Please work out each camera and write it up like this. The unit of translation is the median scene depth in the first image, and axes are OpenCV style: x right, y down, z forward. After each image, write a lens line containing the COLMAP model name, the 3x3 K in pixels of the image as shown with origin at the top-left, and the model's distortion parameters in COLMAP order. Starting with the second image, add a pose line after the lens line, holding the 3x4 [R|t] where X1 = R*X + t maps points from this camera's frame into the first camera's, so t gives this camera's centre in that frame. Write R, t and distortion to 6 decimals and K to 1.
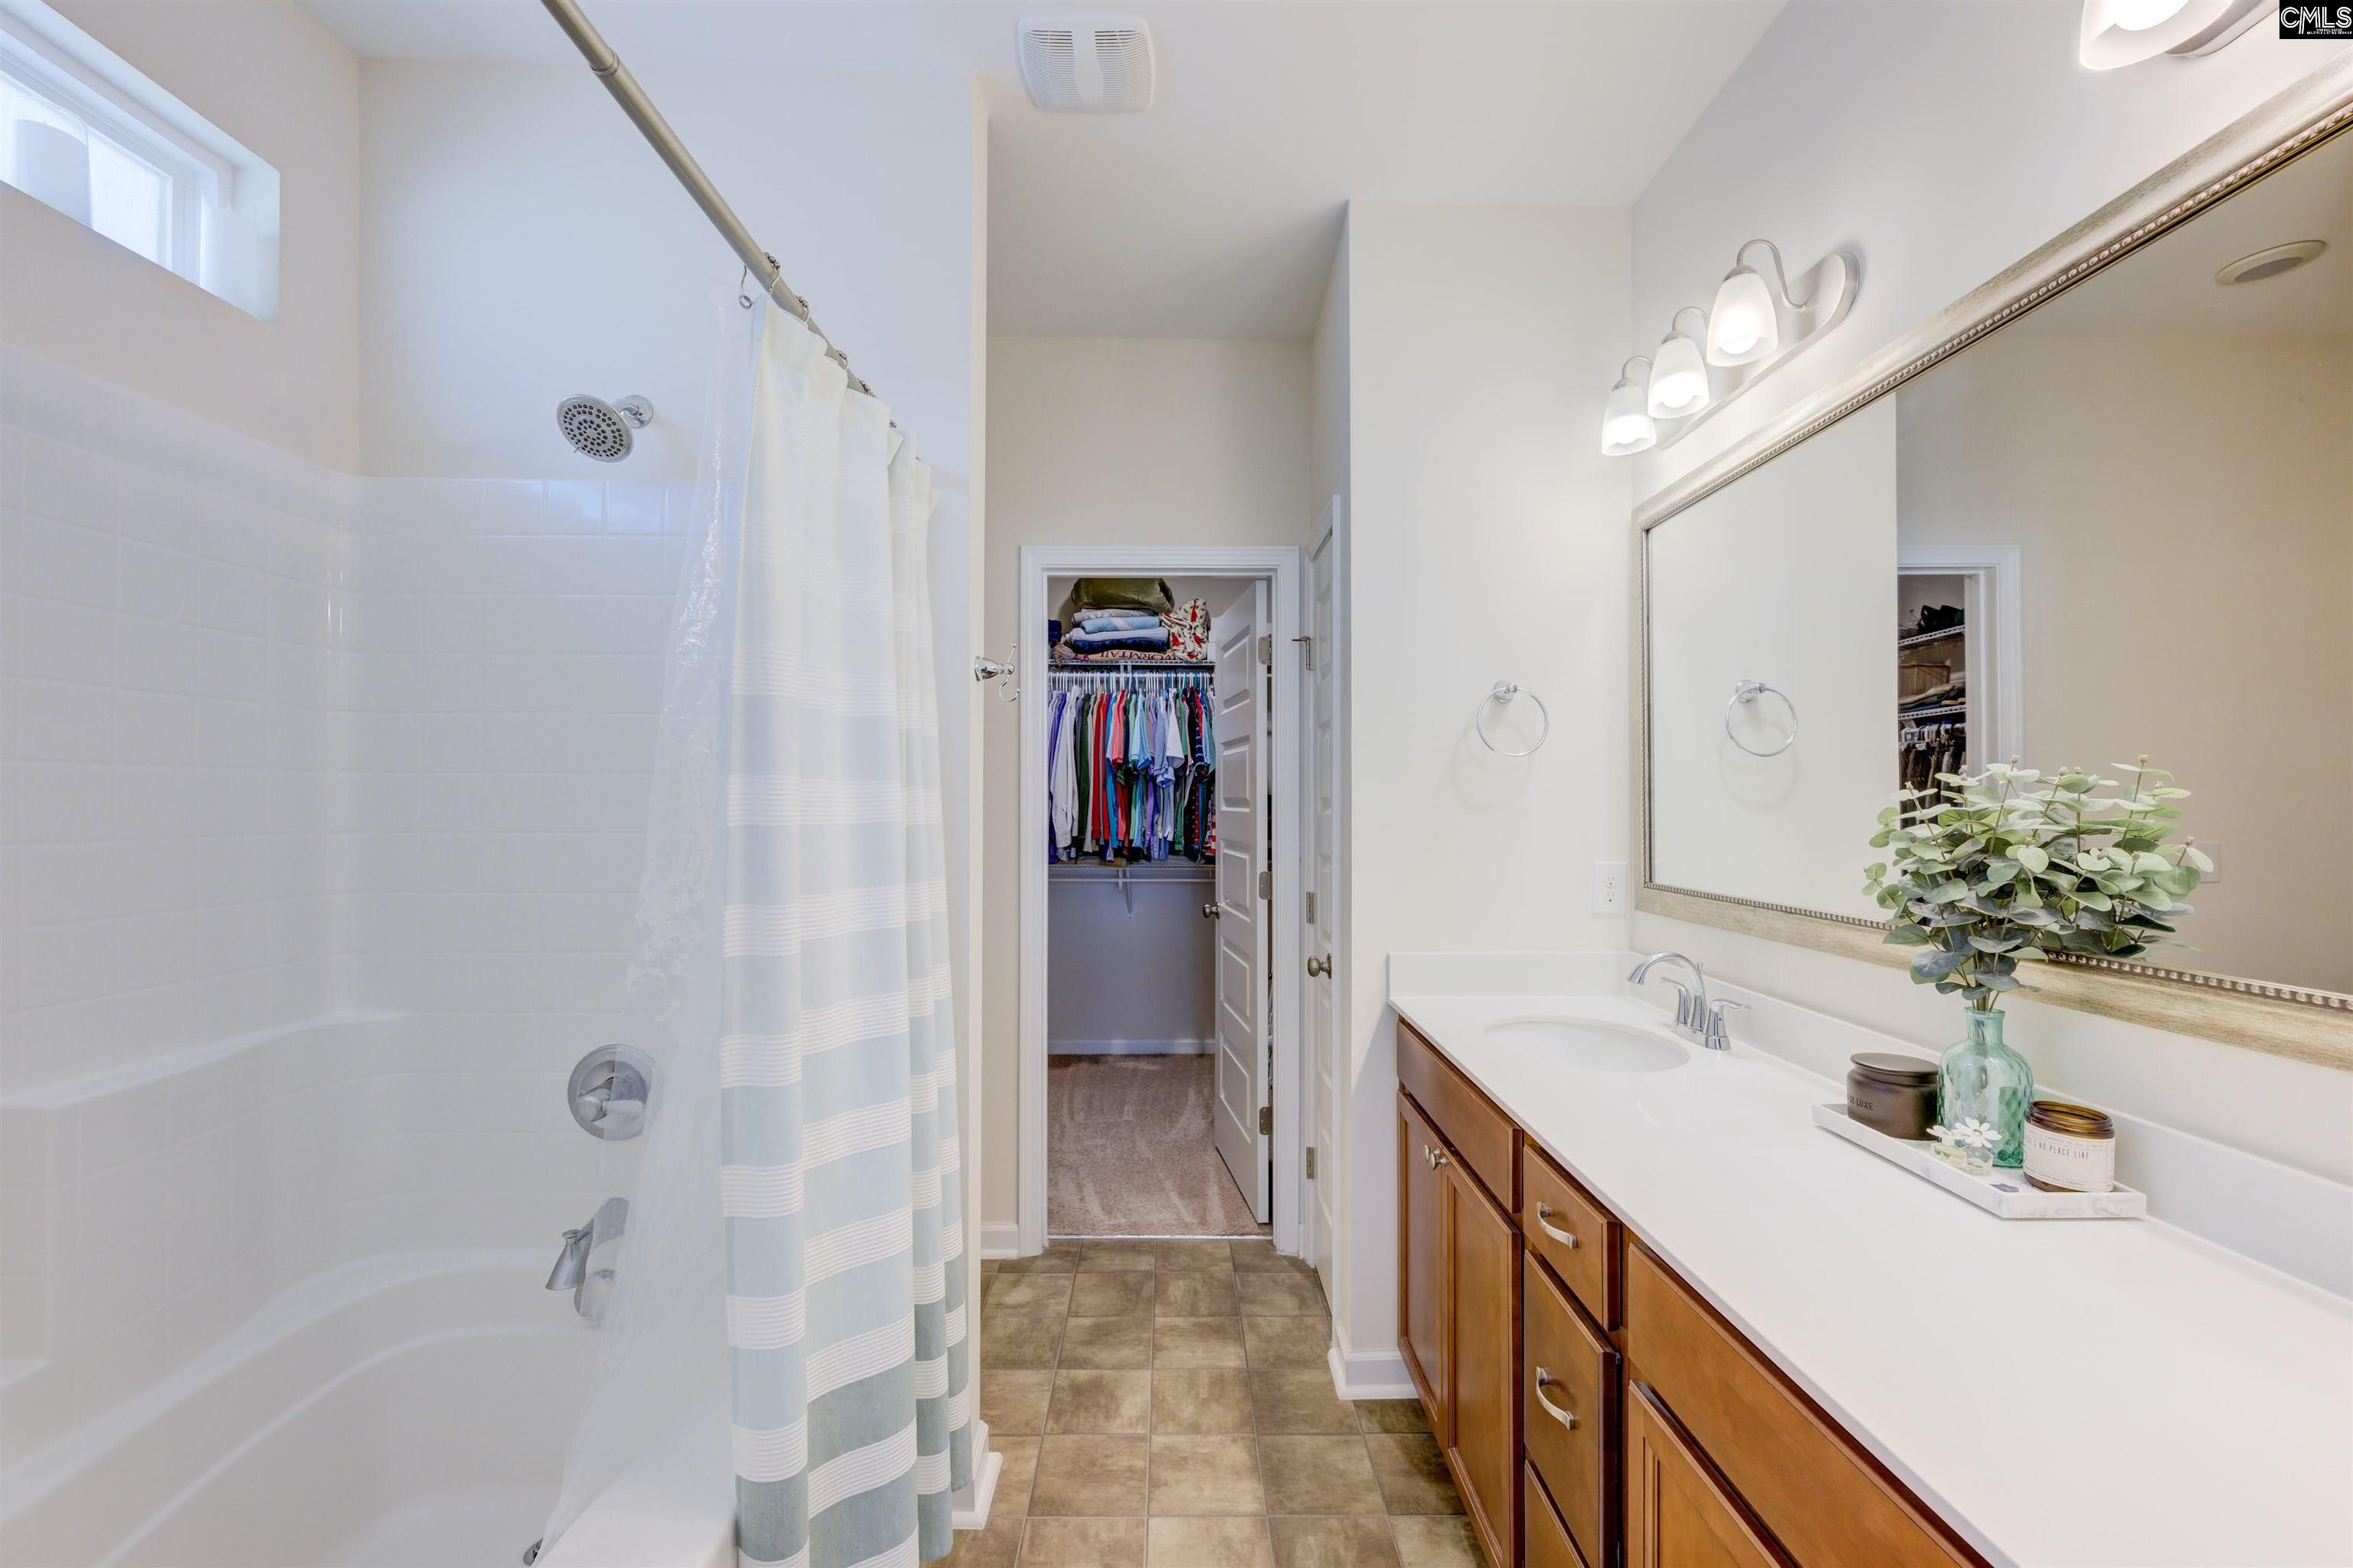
lens RADIAL K [[928.1, 0, 1171.1], [0, 928.1, 793.7], [0, 0, 1]] dist [-0.000138, -0.000315]
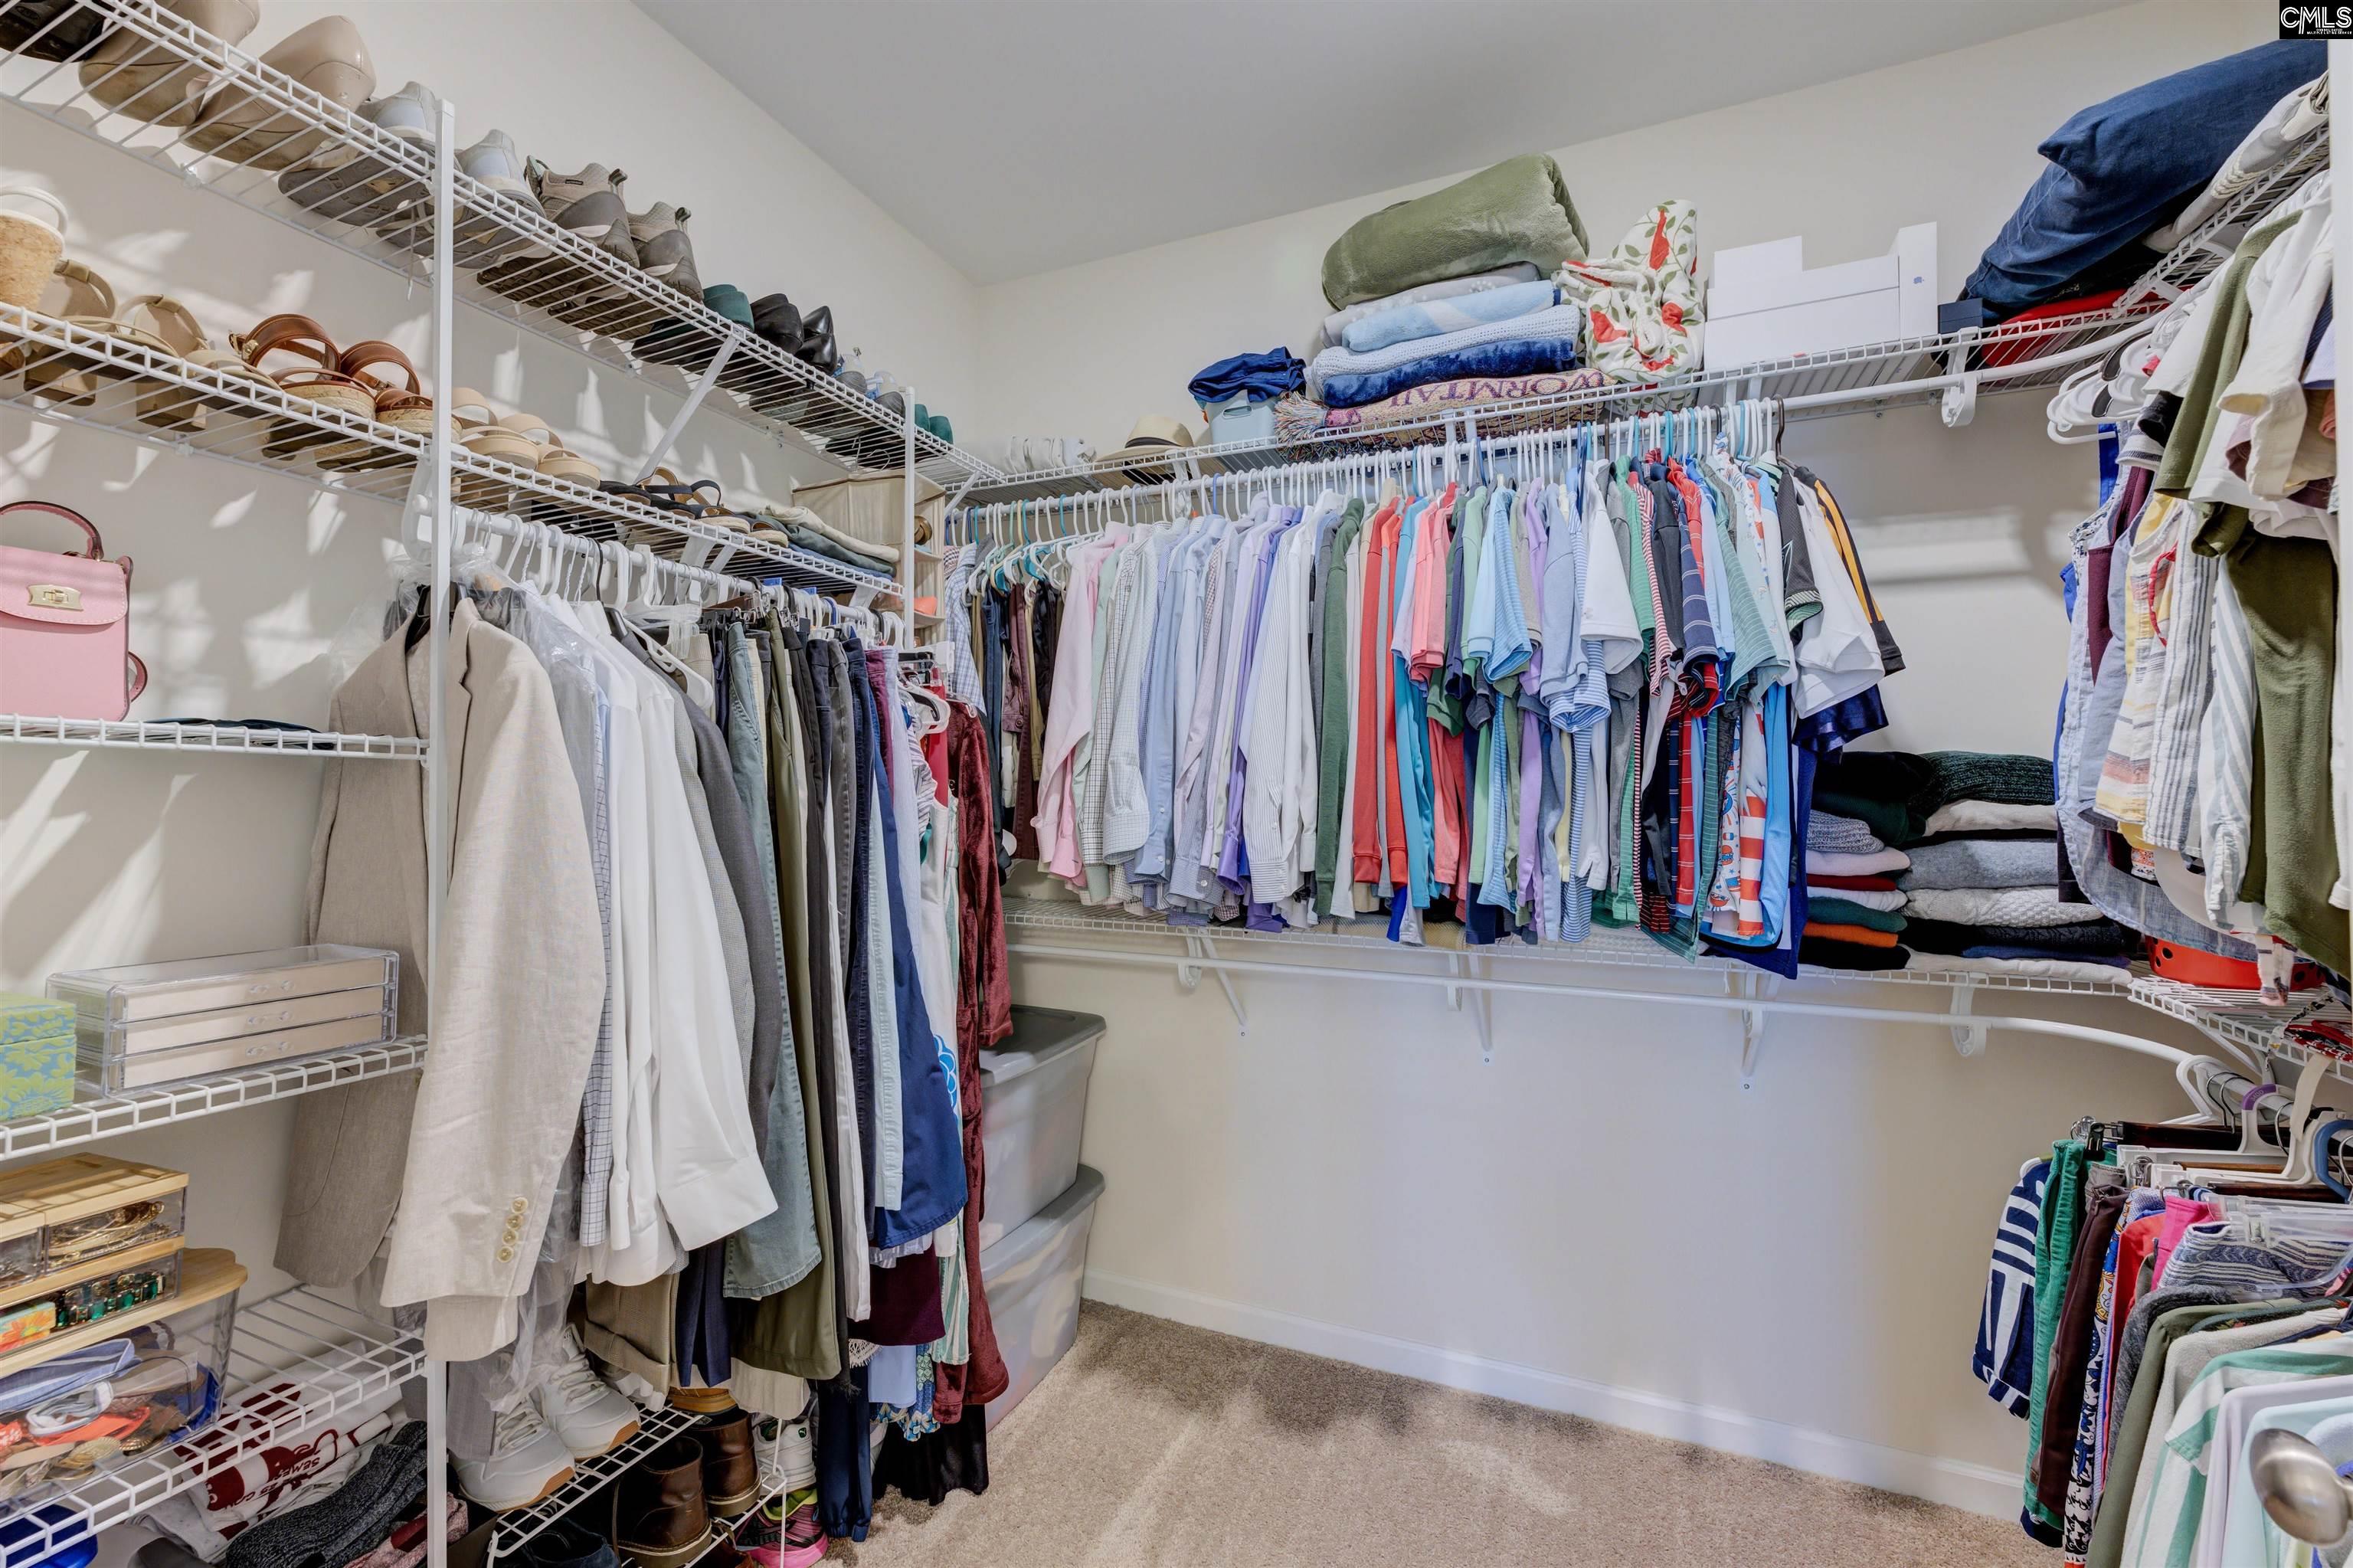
lens RADIAL K [[928.1, 0, 1153.4], [0, 928.1, 777.8], [0, 0, 1]] dist [-0.000138, -0.000315]
pose [[0.910506, -0.012144, -0.413318, -0.007432], [0.011747, 0.999925, -0.003503, 0.008986], [0.413330, -0.001665, 0.910580, 0.607838]]
